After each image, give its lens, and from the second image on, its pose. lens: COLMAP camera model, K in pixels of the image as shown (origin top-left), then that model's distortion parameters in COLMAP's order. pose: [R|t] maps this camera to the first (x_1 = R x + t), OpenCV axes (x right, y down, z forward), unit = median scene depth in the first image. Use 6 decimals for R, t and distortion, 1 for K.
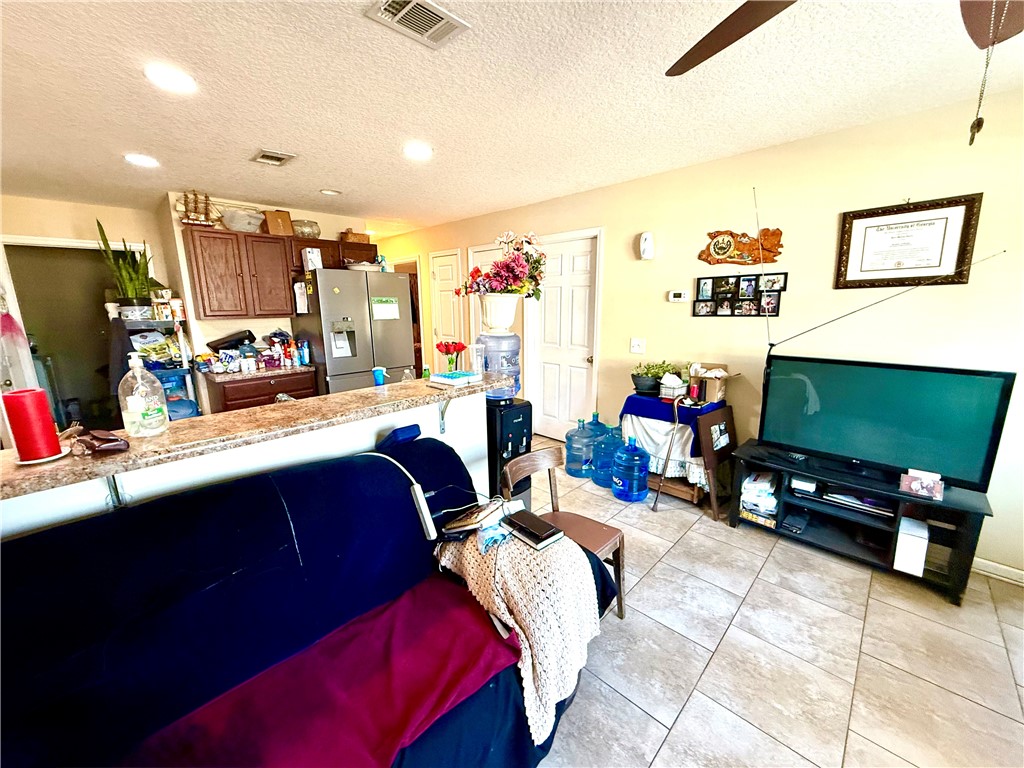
lens RADIAL K [[407.1, 0, 506.6], [0, 407.1, 383.6], [0, 0, 1]] dist [0.000370, -0.000476]
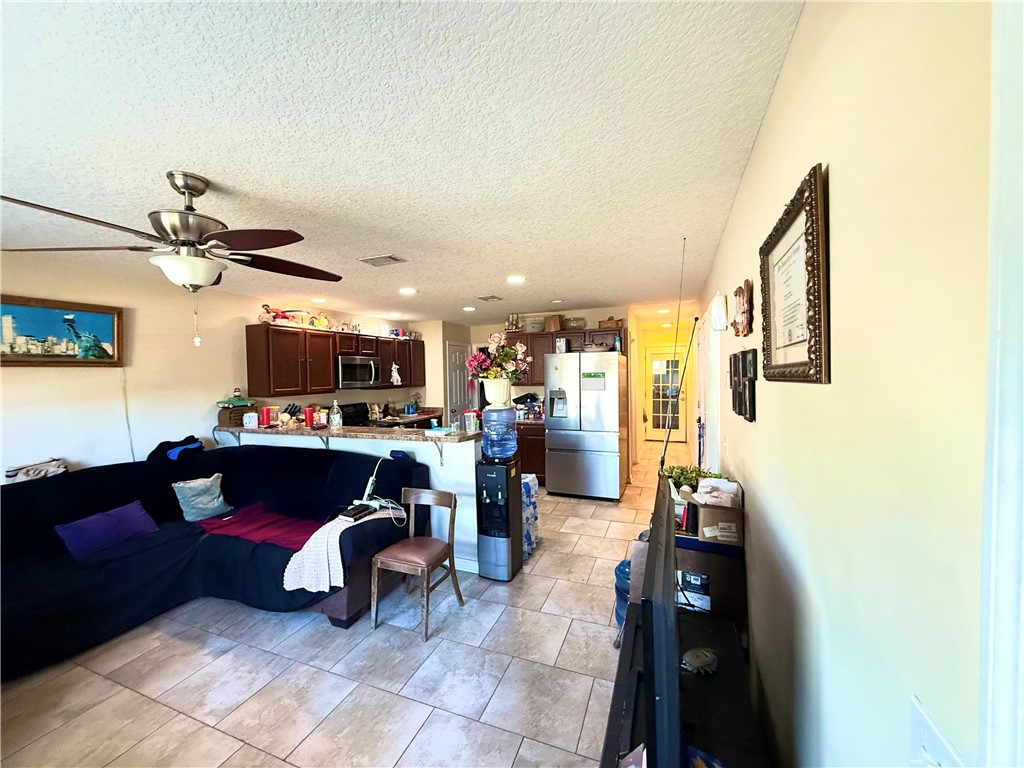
lens RADIAL K [[407.1, 0, 509.5], [0, 407.1, 382.7], [0, 0, 1]] dist [0.000370, -0.000476]
pose [[0.386015, 0.031610, -0.921951, 0.842233], [-0.167104, 0.985275, -0.036185, -0.110532], [0.907232, 0.168029, 0.385613, 0.352638]]
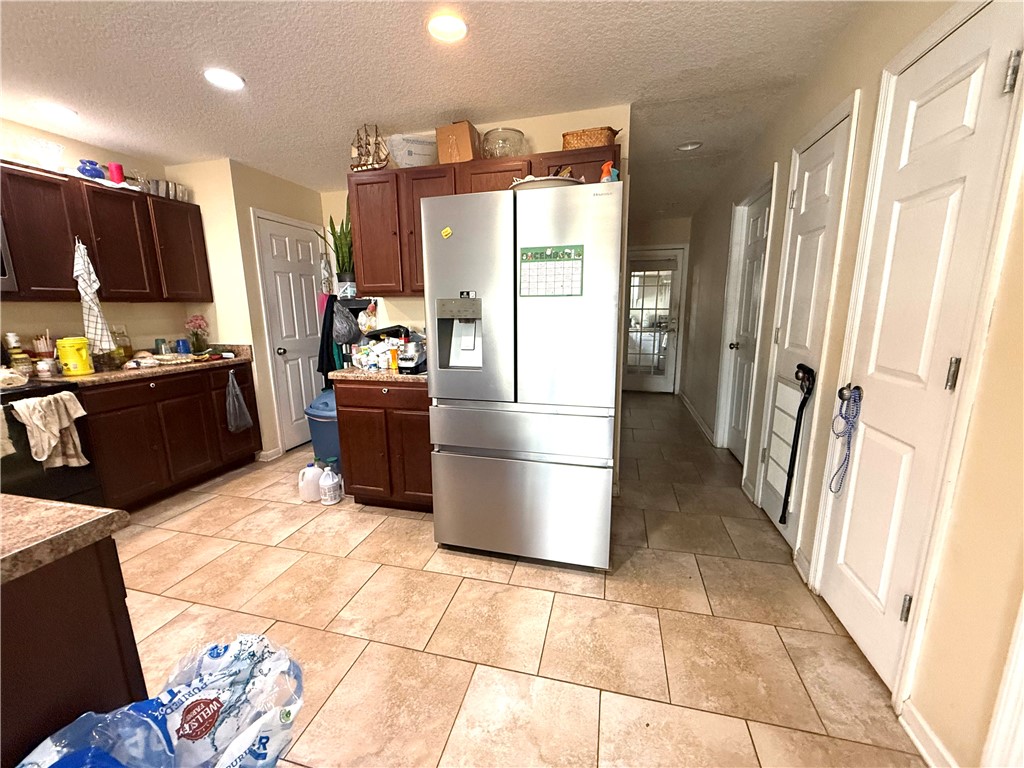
lens RADIAL K [[407.1, 0, 510.1], [0, 407.1, 382.7], [0, 0, 1]] dist [0.000370, -0.000476]
pose [[0.503043, 0.165608, -0.848246, 0.088843], [-0.163734, 0.981957, 0.094613, -0.116472], [0.848610, 0.091292, 0.521082, 0.859309]]
